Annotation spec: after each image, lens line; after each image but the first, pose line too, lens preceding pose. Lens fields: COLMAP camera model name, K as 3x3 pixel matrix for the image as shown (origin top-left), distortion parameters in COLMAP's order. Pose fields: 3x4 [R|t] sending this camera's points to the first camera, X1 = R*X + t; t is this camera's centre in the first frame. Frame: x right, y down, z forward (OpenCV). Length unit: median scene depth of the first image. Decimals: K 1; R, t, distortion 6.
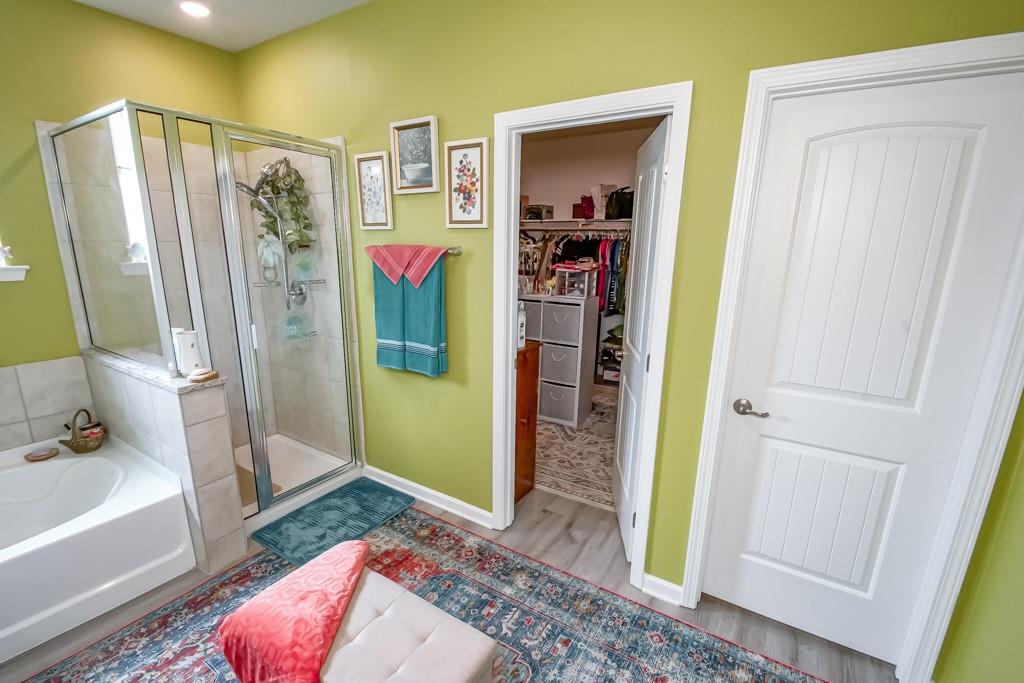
lens RADIAL K [[454.7, 0, 502.7], [0, 454.7, 357.4], [0, 0, 1]] dist [0.021290, -0.019781]
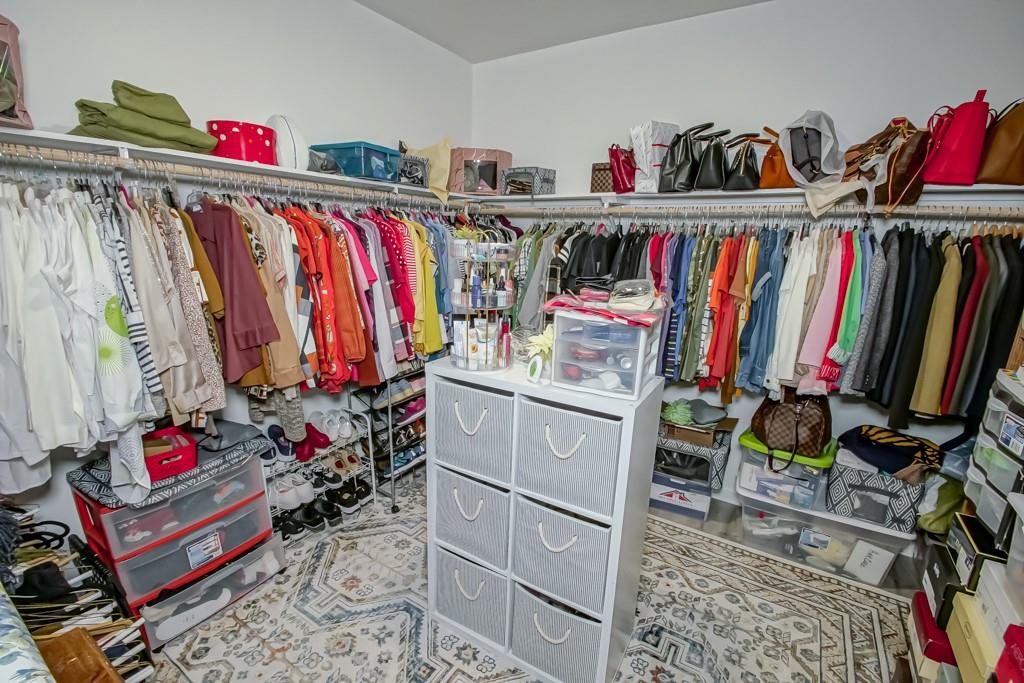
lens RADIAL K [[454.7, 0, 502.7], [0, 454.7, 357.4], [0, 0, 1]] dist [0.021290, -0.019781]
pose [[0.999808, 0.018530, -0.006317, 0.061384], [-0.018455, 0.999760, 0.011782, -0.125126], [0.006534, -0.011663, 0.999911, 0.495329]]
